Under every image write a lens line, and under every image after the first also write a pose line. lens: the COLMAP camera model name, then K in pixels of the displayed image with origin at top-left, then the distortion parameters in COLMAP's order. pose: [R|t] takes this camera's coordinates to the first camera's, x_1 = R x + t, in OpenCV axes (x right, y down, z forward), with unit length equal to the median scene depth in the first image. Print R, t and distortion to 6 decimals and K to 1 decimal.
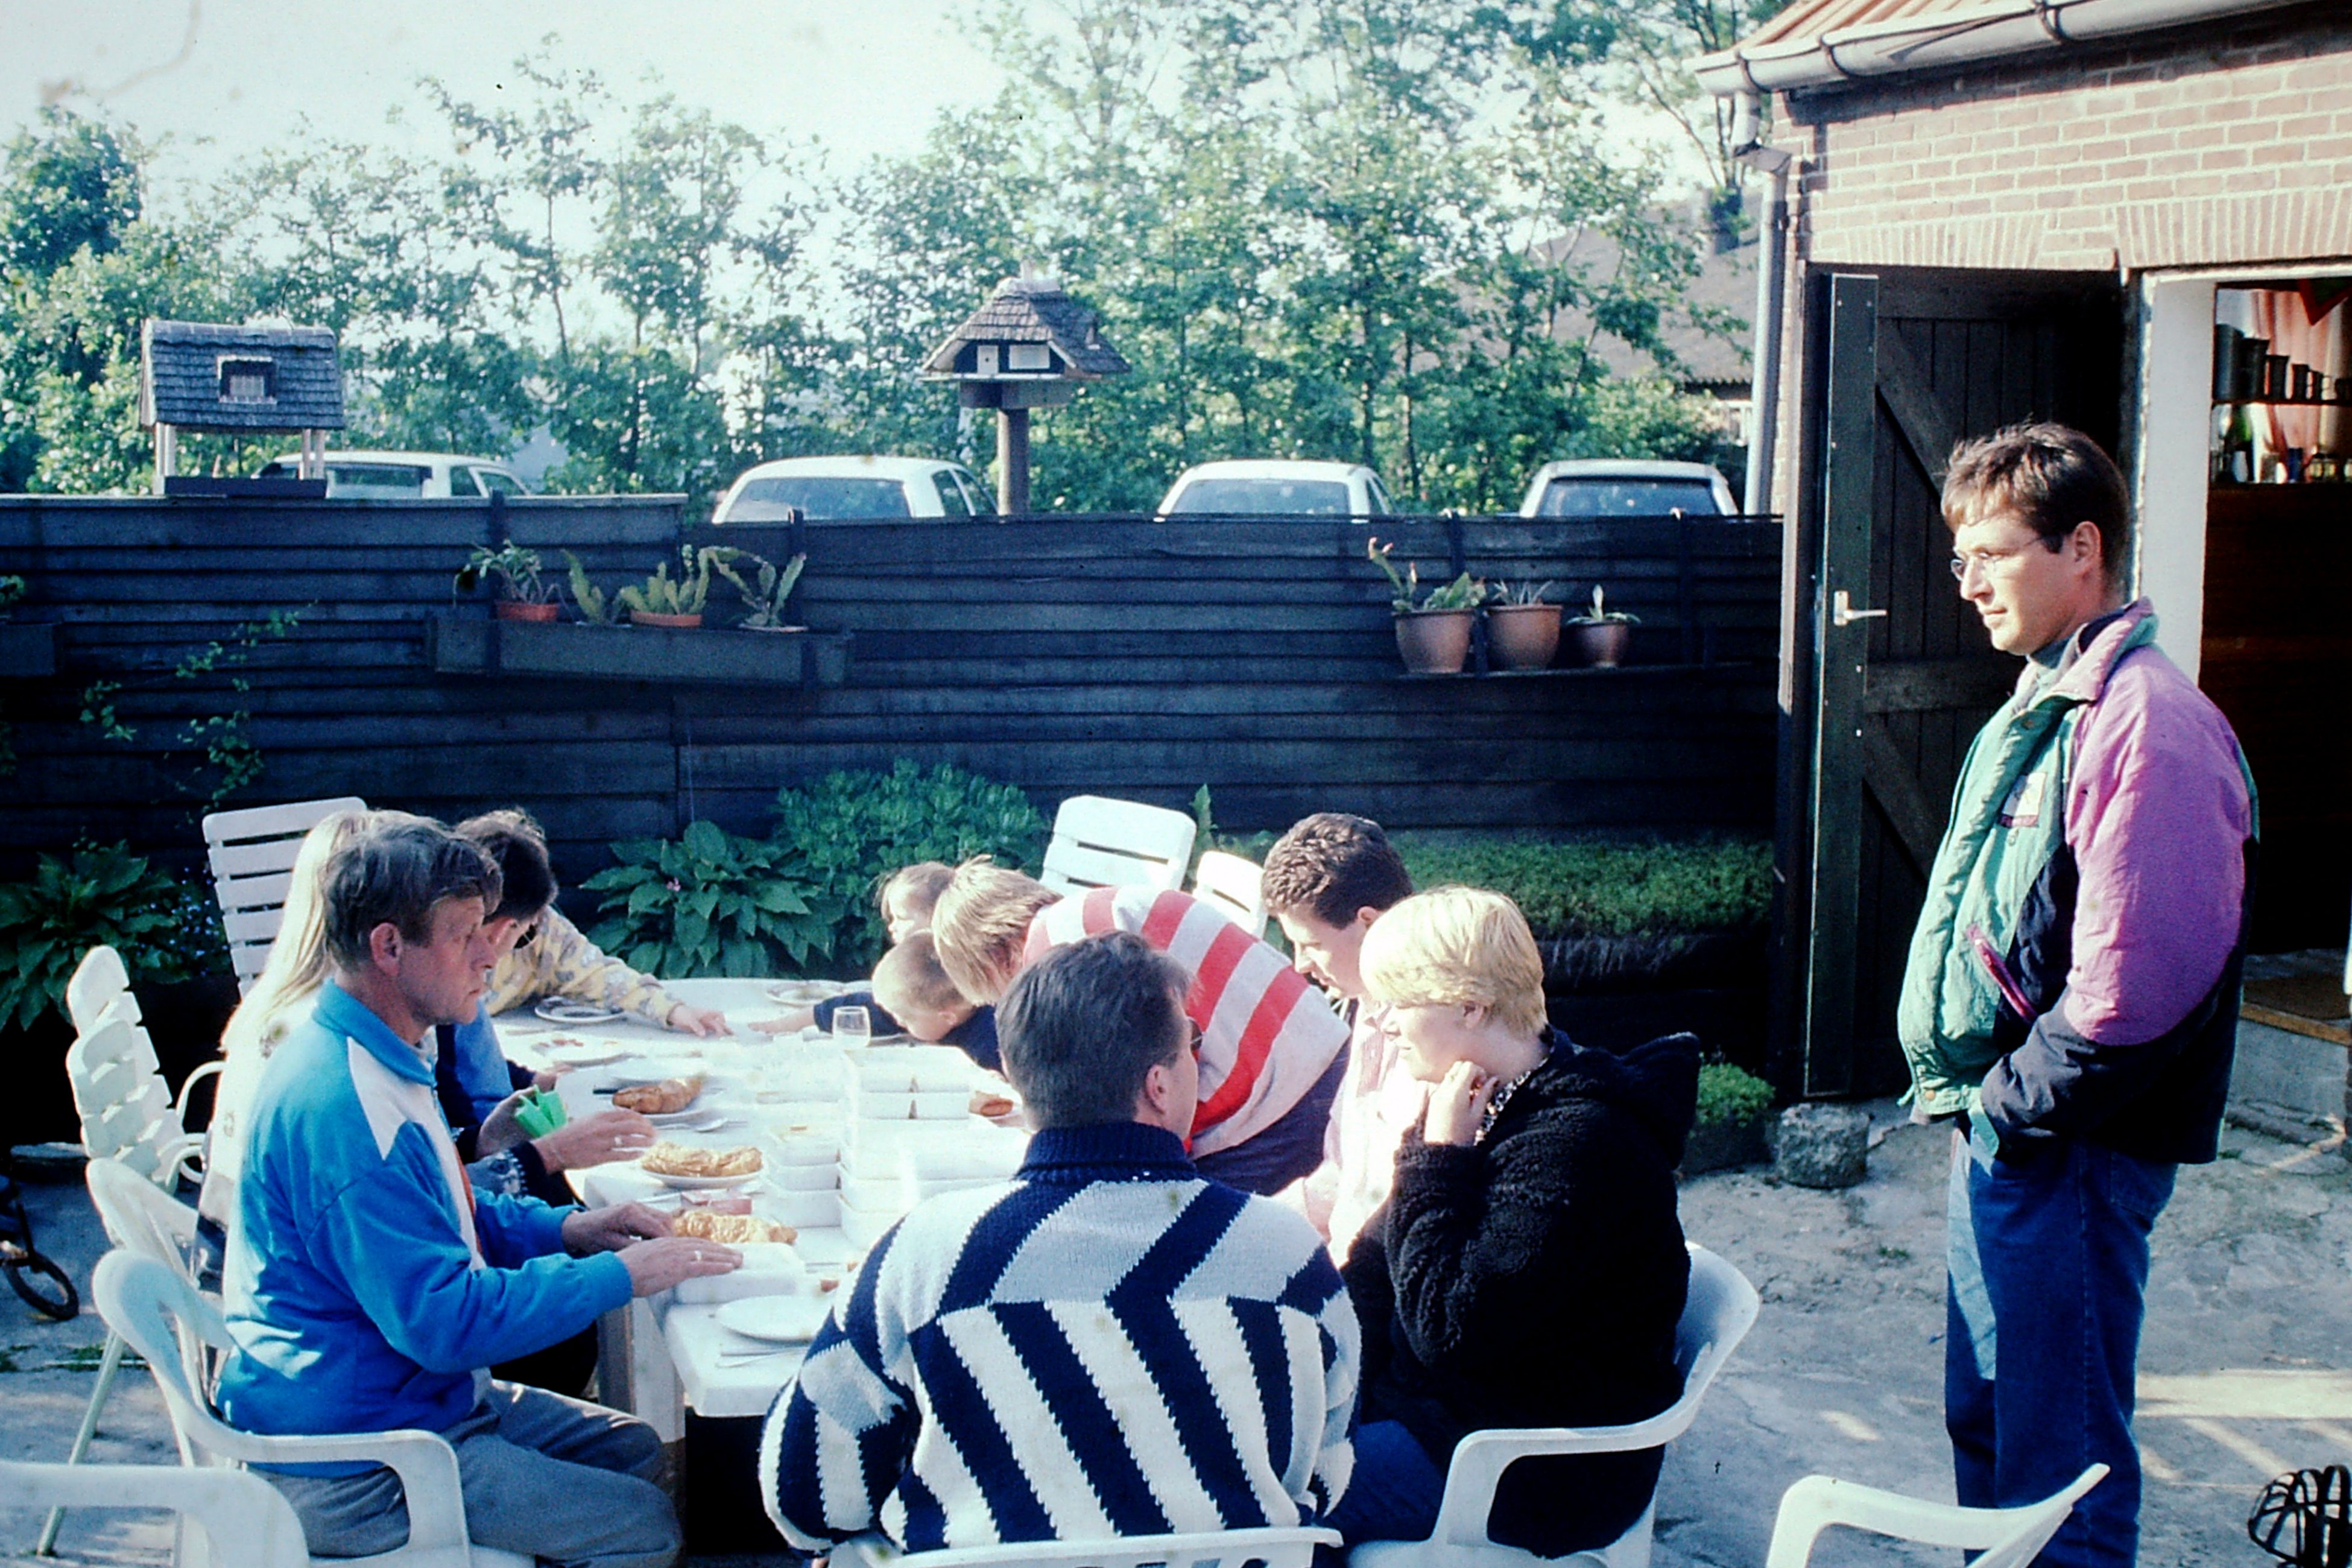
lens RADIAL K [[3870.4, 0, 1176.0], [0, 3870.4, 784.0], [0, 0, 1]] dist [0.000991, 1.393867]
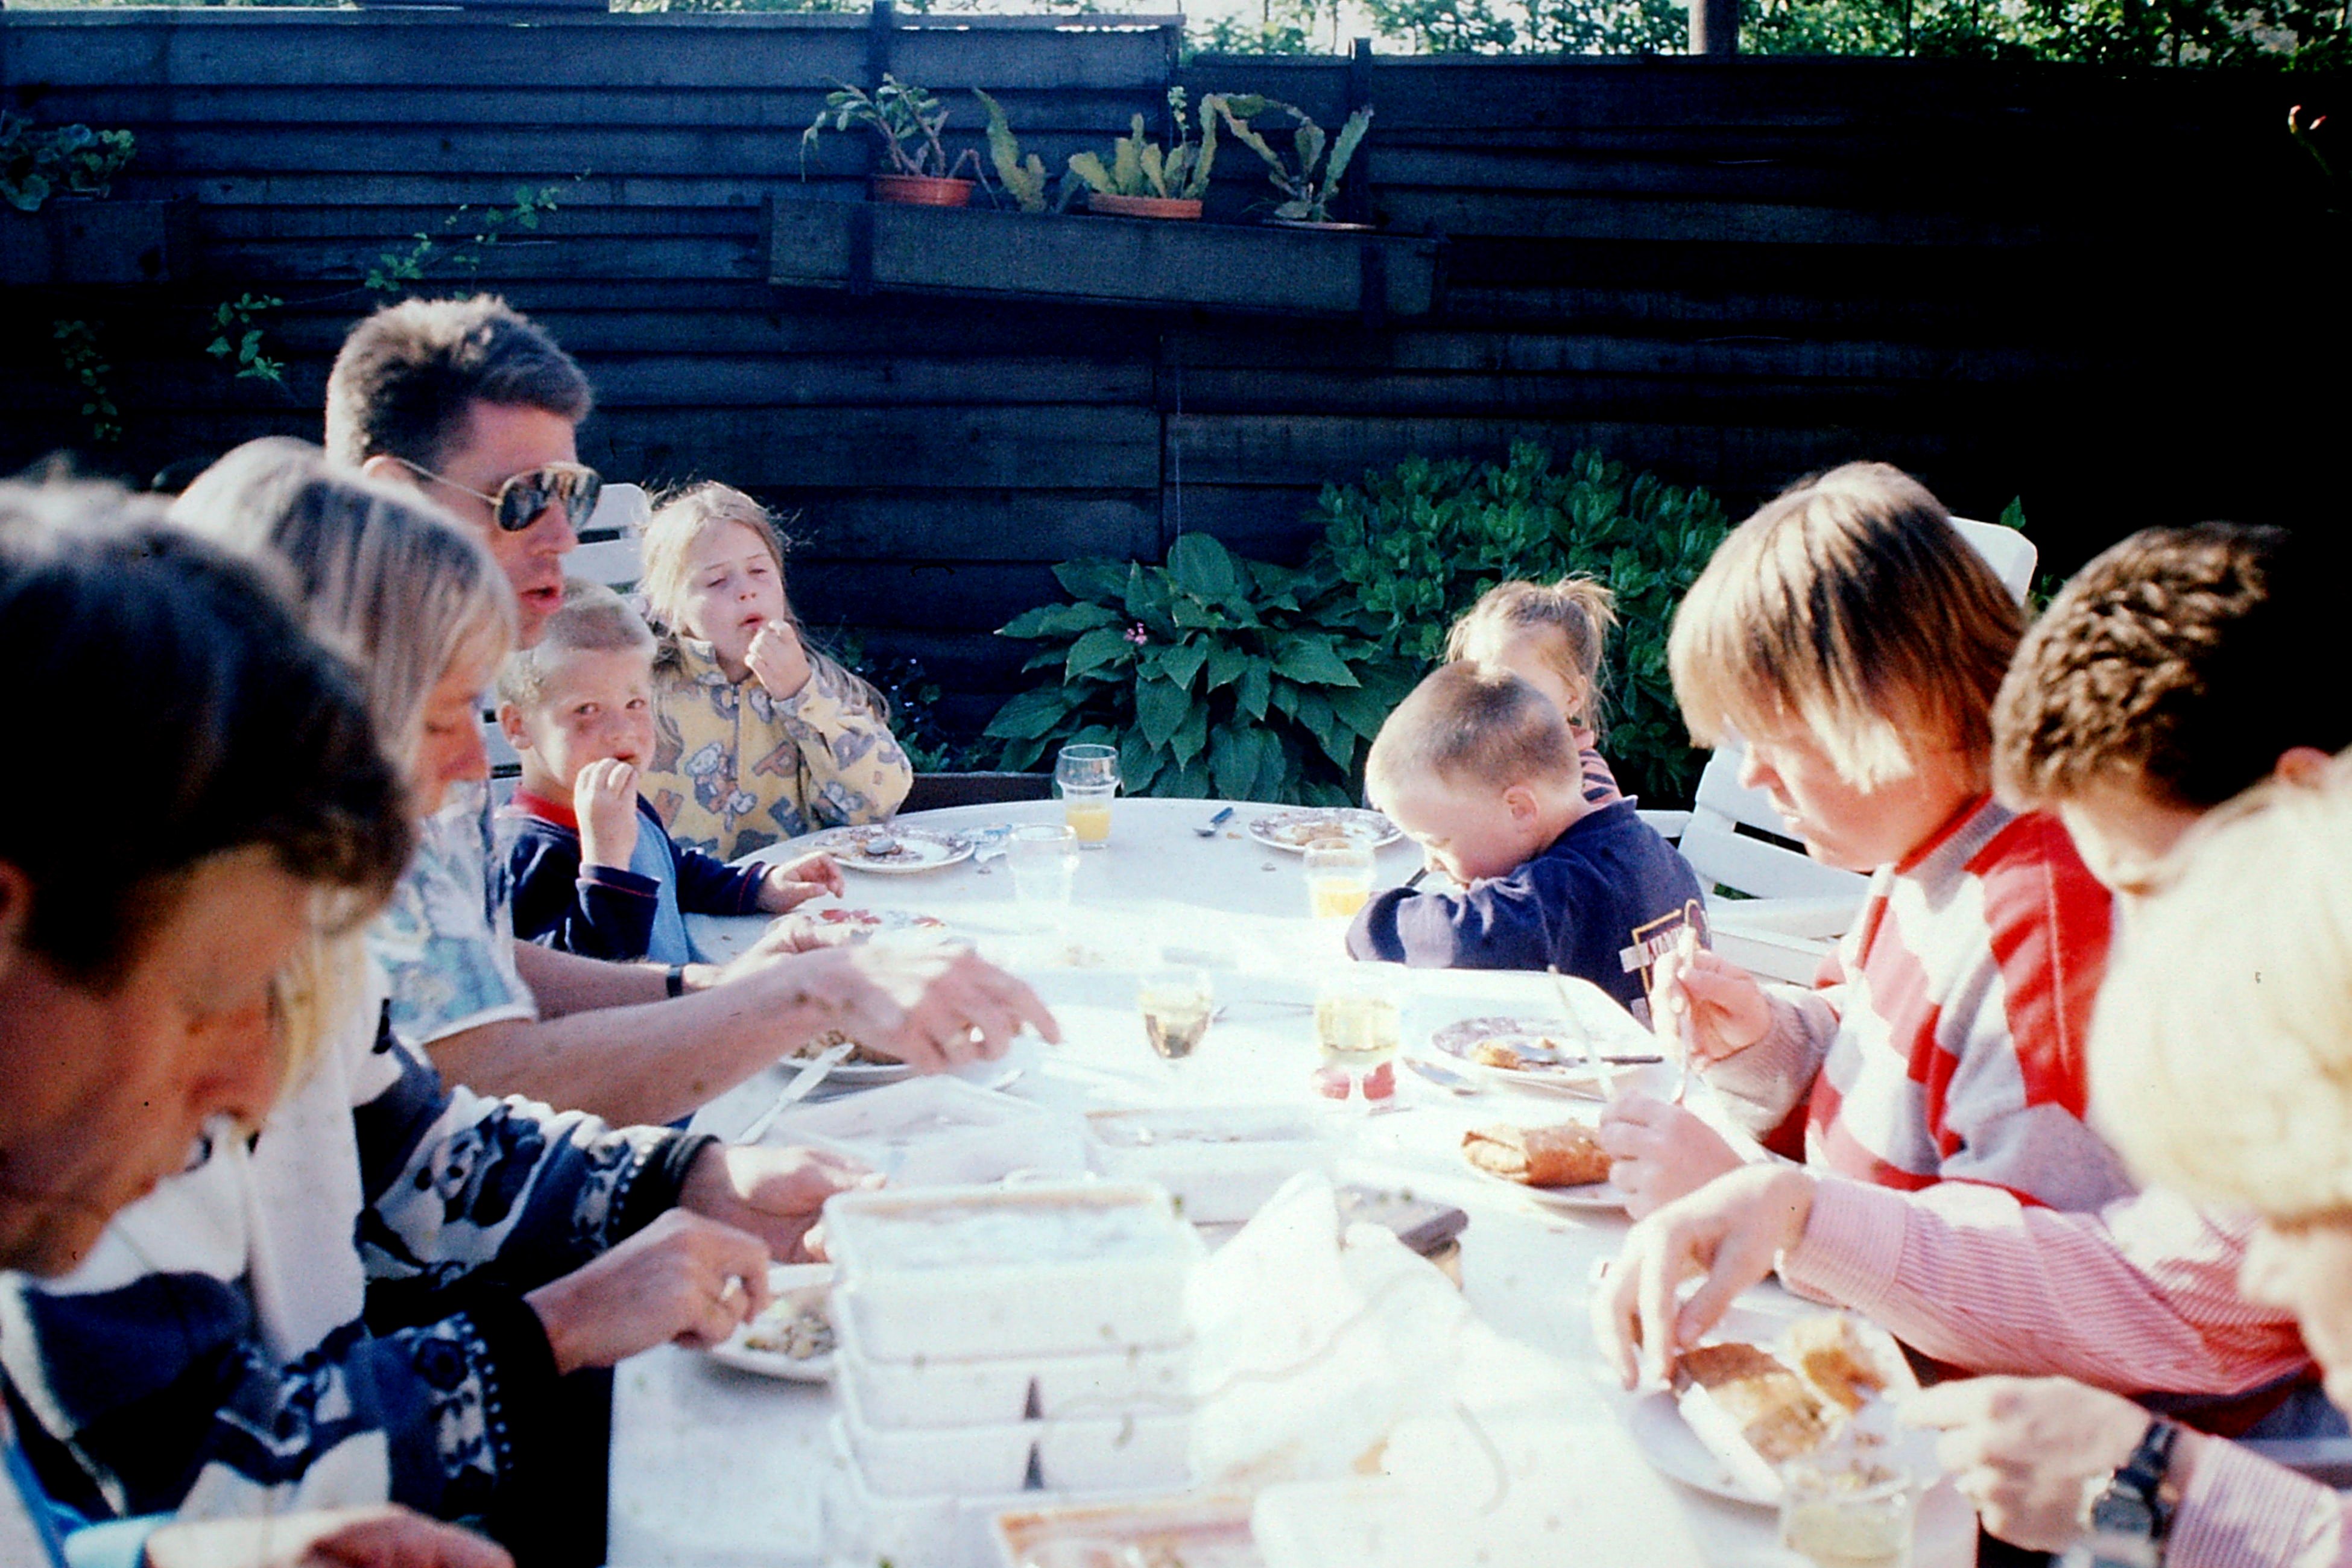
lens RADIAL K [[2558.2, 0, 1176.0], [0, 2558.2, 784.0], [0, 0, 1]] dist [-0.160859, -0.008423]
pose [[0.971462, 0.037030, -0.234289, -0.027996], [-0.020020, 0.997015, 0.074571, 0.019193], [0.236351, -0.067753, 0.969303, 0.601137]]
